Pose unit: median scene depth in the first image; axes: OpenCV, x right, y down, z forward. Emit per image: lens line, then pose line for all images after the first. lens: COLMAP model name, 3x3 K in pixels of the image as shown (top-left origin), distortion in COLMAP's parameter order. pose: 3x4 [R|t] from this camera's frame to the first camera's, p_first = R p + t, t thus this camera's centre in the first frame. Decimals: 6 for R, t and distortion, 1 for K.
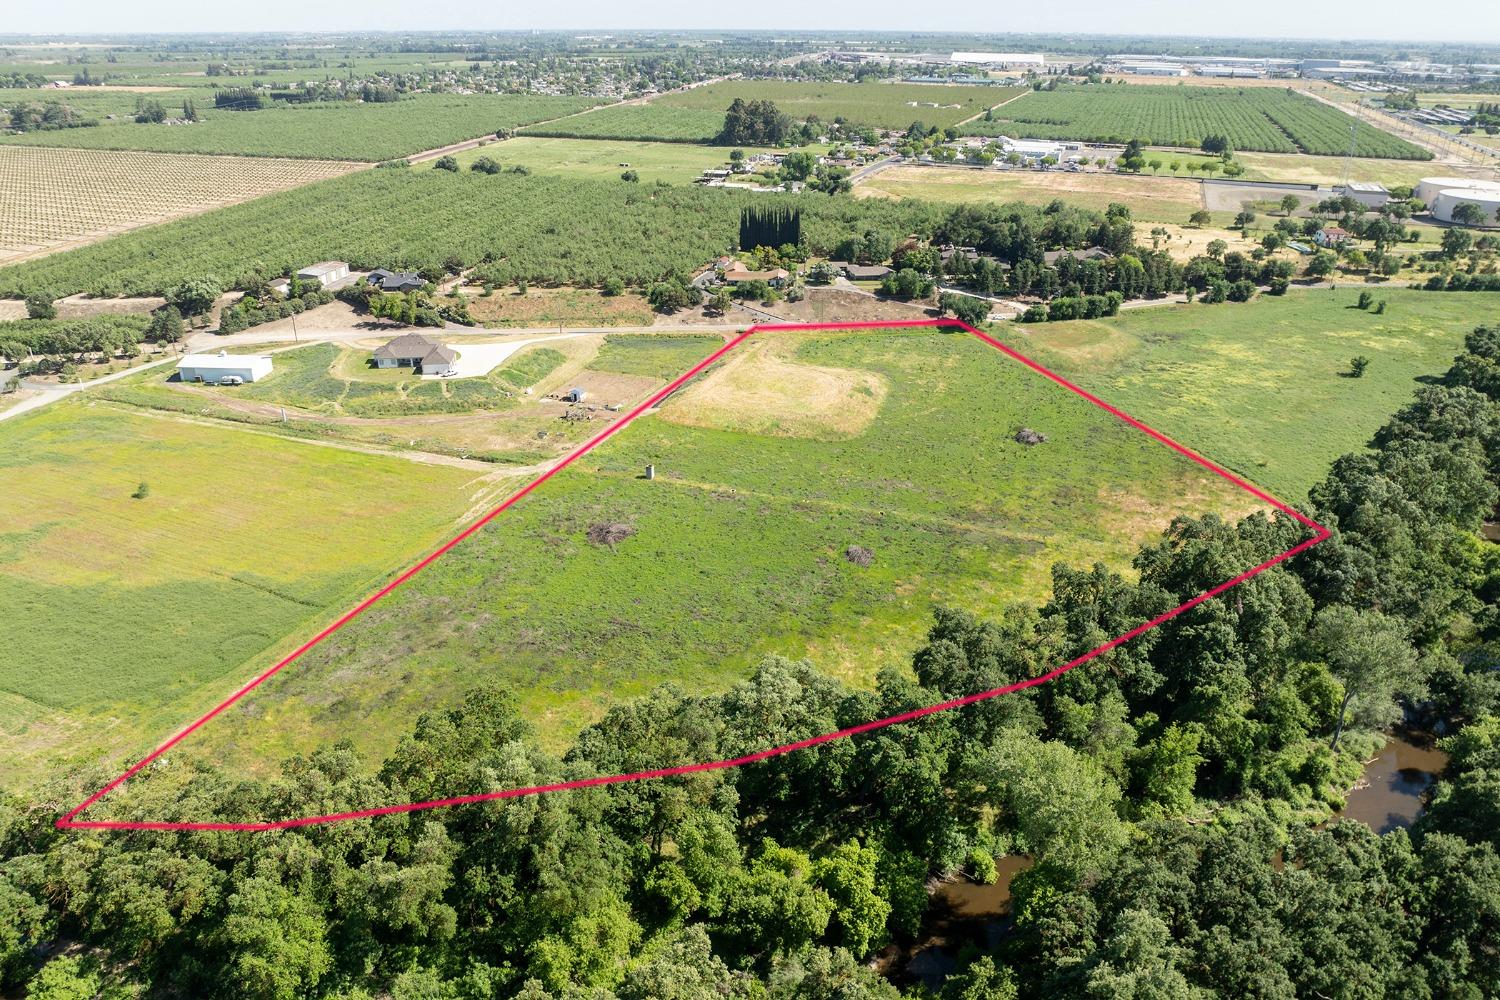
lens RADIAL K [[1036.6, 0, 751.7], [0, 1036.6, 499.5], [0, 0, 1]] dist [-0.036558, 0.002722]
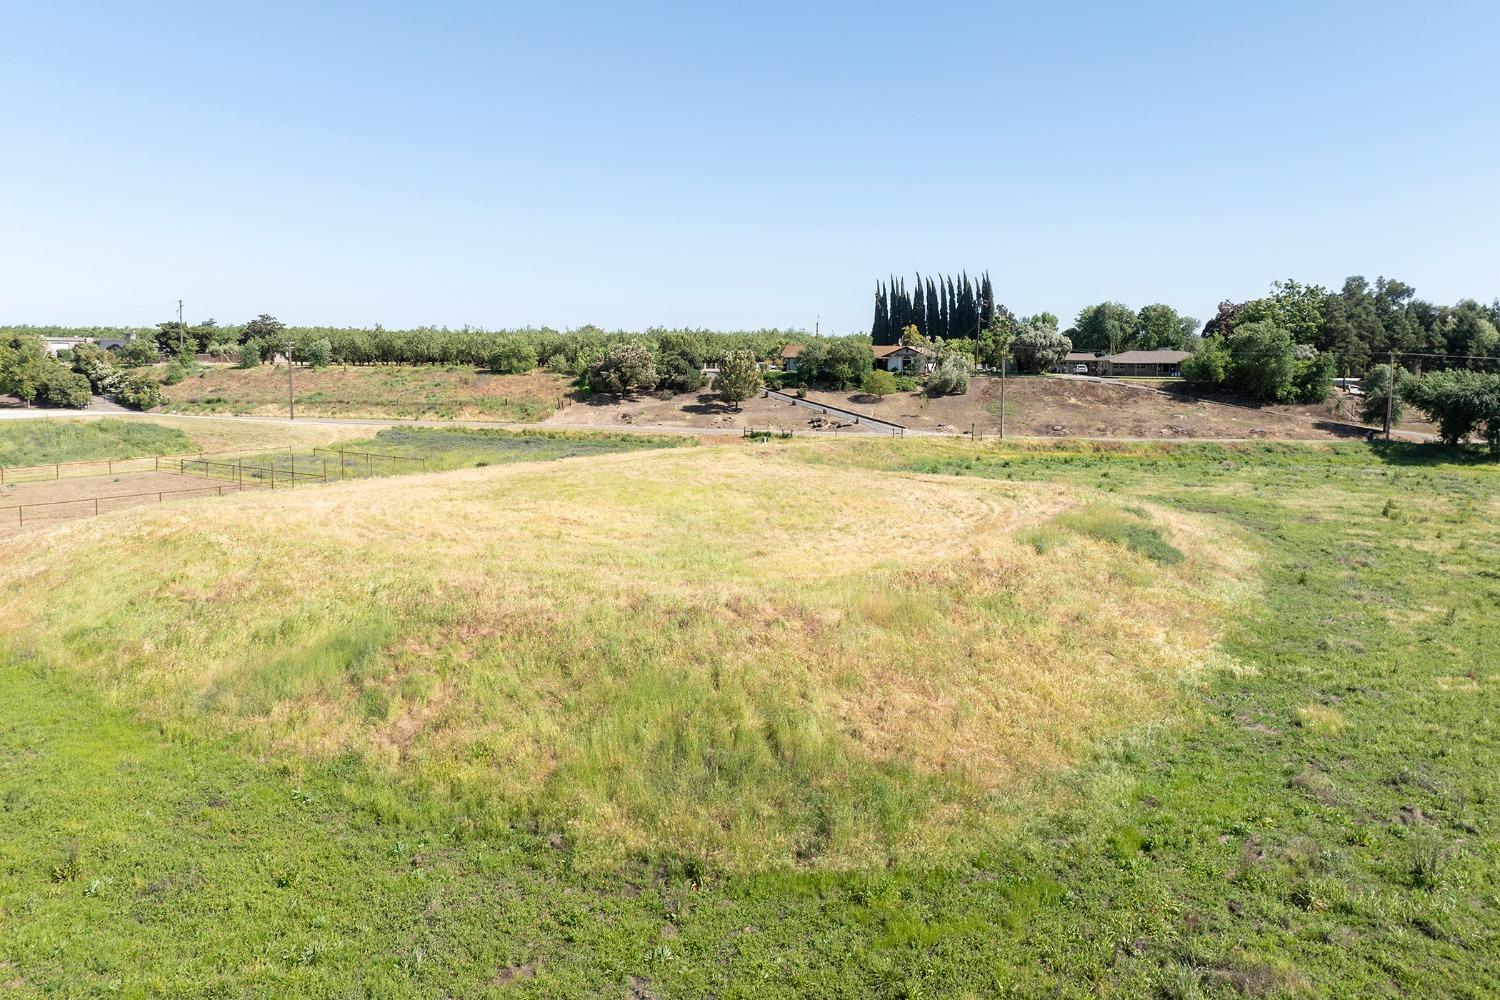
lens RADIAL K [[1036.6, 0, 754.6], [0, 1036.6, 498.2], [0, 0, 1]] dist [-0.036558, 0.002722]
pose [[0.968292, 0.038503, -0.246838, 0.073117], [-0.108404, 0.954942, -0.276288, -0.045217], [0.225078, 0.294285, 0.928836, 0.666621]]
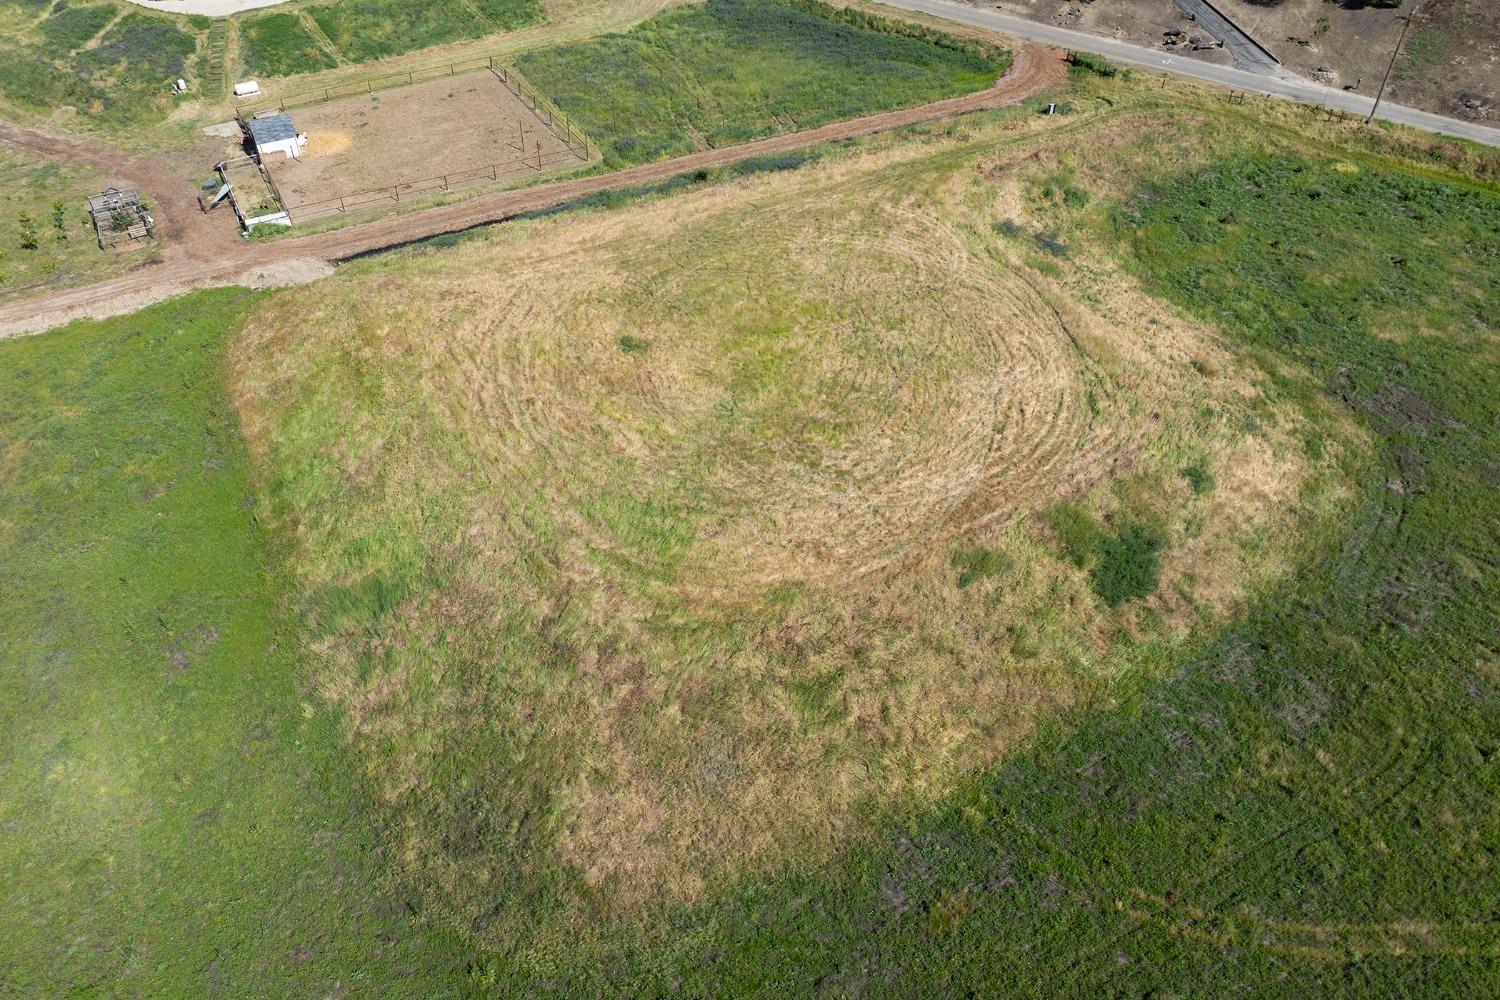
lens RADIAL K [[1036.6, 0, 757.3], [0, 1036.6, 466.2], [0, 0, 1]] dist [-0.036558, 0.002722]
pose [[0.749357, 0.438076, -0.496541, 0.119113], [-0.278397, 0.888812, 0.364016, -0.135918], [0.600799, -0.134542, 0.787997, 0.666694]]
